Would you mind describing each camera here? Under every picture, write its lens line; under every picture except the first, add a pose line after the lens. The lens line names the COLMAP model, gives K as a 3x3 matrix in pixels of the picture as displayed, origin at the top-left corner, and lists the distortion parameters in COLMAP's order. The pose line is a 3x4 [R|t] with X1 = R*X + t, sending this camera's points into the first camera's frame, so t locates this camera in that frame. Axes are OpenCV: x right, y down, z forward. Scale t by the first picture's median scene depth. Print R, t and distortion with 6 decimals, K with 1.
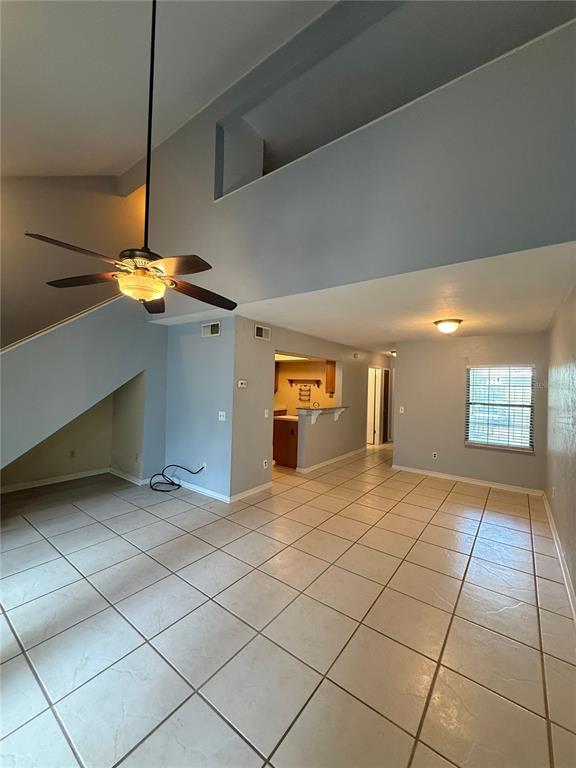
lens RADIAL K [[309.4, 0, 289.3], [0, 309.4, 380.6], [0, 0, 1]] dist [0.003639, 0.000480]
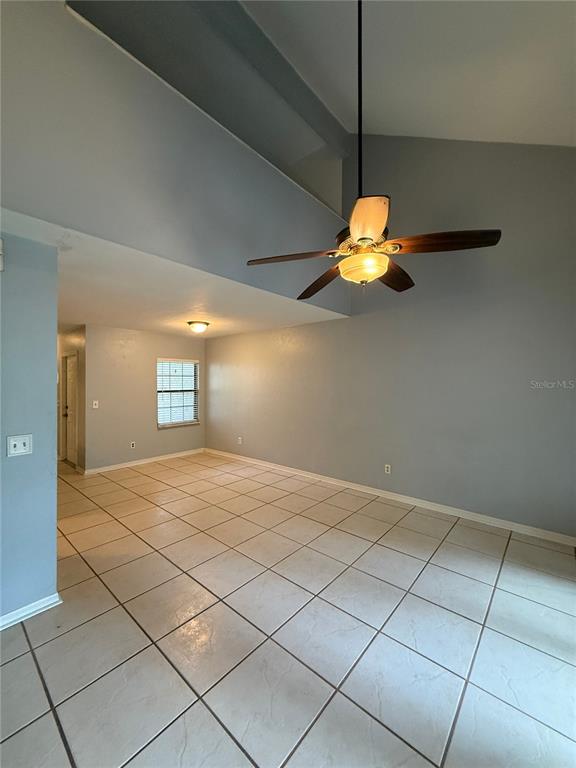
lens RADIAL K [[309.4, 0, 286.8], [0, 309.4, 379.6], [0, 0, 1]] dist [0.003639, 0.000480]
pose [[0.073940, -0.021051, 0.997040, -0.507854], [-0.011313, 0.999695, 0.021946, -0.001865], [-0.997199, -0.012902, 0.073680, 0.425665]]
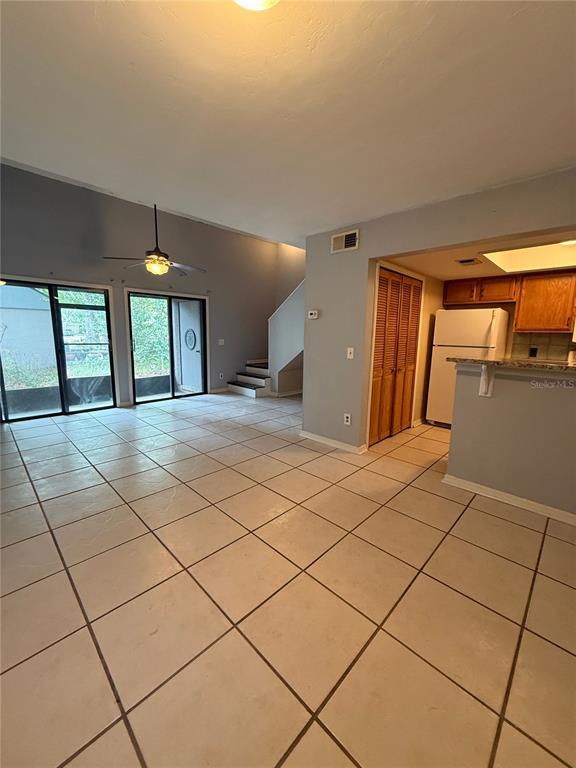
lens RADIAL K [[309.4, 0, 287.0], [0, 309.4, 378.2], [0, 0, 1]] dist [0.003639, 0.000480]
pose [[-0.141520, 0.114157, -0.983331, 0.577943], [-0.011415, 0.993074, 0.116931, 0.068117], [0.989870, 0.027773, -0.139237, 0.805314]]
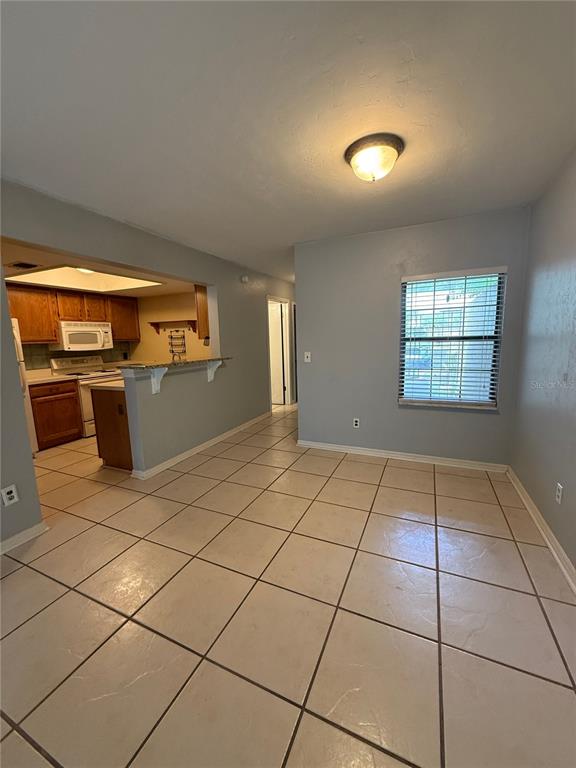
lens RADIAL K [[309.4, 0, 289.9], [0, 309.4, 376.7], [0, 0, 1]] dist [0.003639, 0.000480]
pose [[0.976046, -0.081885, 0.201566, 0.210899], [0.052527, 0.987753, 0.146921, 0.041641], [-0.211128, -0.132814, 0.968393, 0.412567]]
